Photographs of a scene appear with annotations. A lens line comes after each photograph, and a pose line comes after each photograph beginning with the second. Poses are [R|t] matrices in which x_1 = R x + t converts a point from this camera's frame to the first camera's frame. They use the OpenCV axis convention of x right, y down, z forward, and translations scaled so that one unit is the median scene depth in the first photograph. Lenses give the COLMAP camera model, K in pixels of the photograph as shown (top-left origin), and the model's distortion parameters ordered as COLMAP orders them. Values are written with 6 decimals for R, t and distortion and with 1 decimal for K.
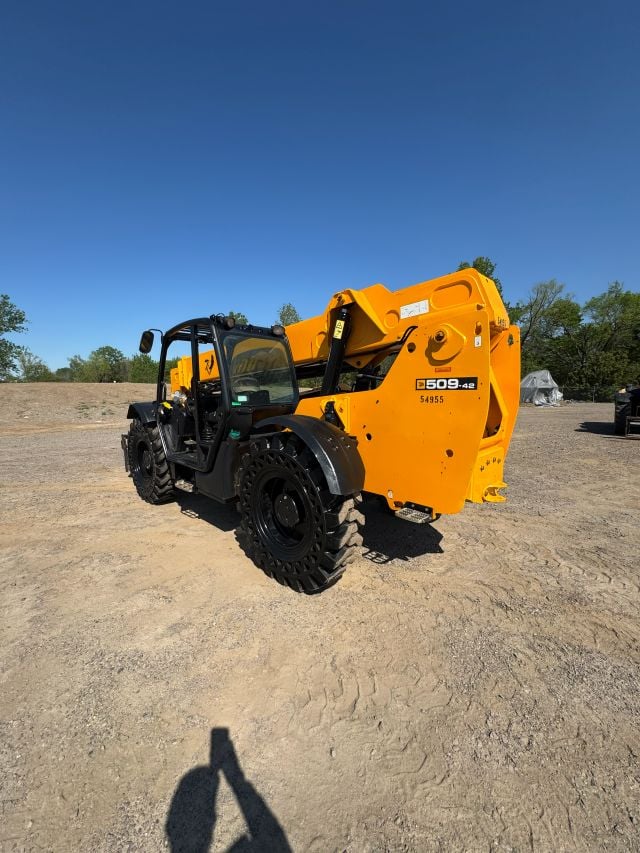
lens RADIAL K [[341.7, 0, 316.6], [0, 341.7, 427.3], [0, 0, 1]] dist [-0.004412, 0.000552]
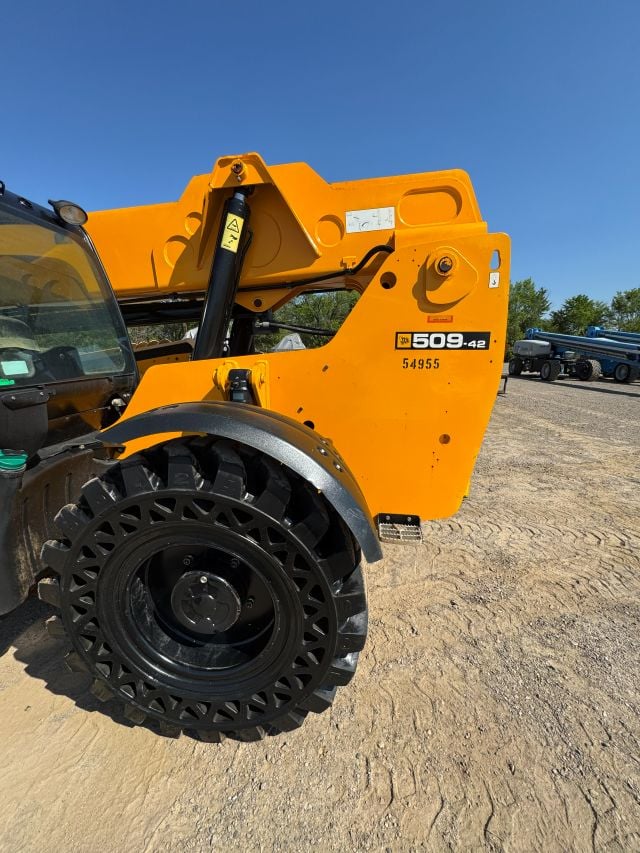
lens RADIAL K [[341.7, 0, 321.0], [0, 341.7, 426.3], [0, 0, 1]] dist [-0.004412, 0.000552]
pose [[0.770876, -0.129439, 0.623695, -0.231027], [0.059896, 0.989527, 0.131331, -0.054553], [-0.634162, -0.063883, 0.770556, 0.545978]]
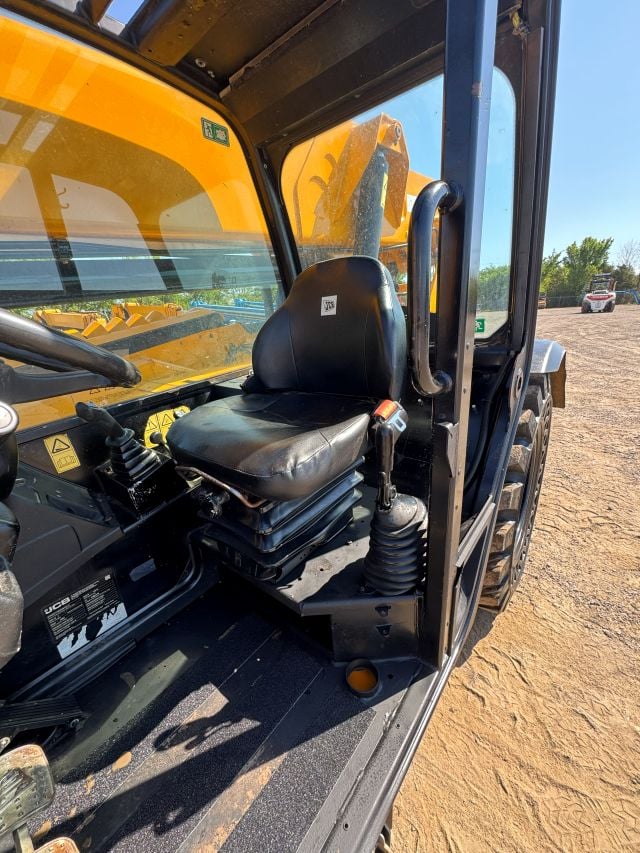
lens RADIAL K [[341.7, 0, 317.4], [0, 341.7, 426.1], [0, 0, 1]] dist [-0.004412, 0.000552]
pose [[-0.091193, -0.297660, 0.950307, -0.649065], [0.182163, 0.933195, 0.309780, -0.142562], [-0.979030, 0.201360, -0.030878, 1.369680]]
